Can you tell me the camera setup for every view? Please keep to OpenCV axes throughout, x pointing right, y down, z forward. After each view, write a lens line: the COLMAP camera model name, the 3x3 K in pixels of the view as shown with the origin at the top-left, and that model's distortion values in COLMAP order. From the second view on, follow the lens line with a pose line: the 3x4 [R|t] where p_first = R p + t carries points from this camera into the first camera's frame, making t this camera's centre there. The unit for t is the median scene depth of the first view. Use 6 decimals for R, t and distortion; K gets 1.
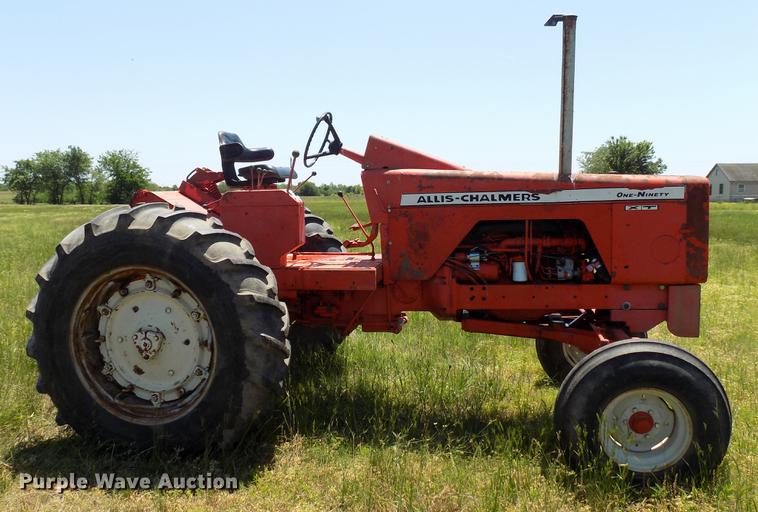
lens RADIAL K [[848.6, 0, 359.3], [0, 848.6, 256.2], [0, 0, 1]] dist [-0.088635, 0.498766]
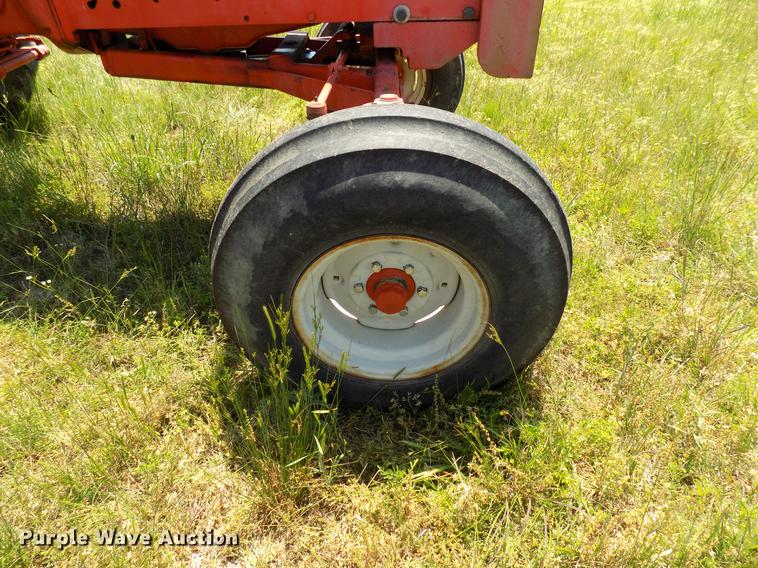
lens RADIAL K [[548.2, 0, 376.5], [0, 548.2, 297.7], [0, 0, 1]] dist [-0.074276, 0.083570]
pose [[0.993038, -0.075260, 0.090612, 0.260961], [0.019369, 0.863127, 0.504615, 0.041708], [-0.116187, -0.499347, 0.858576, 0.647044]]
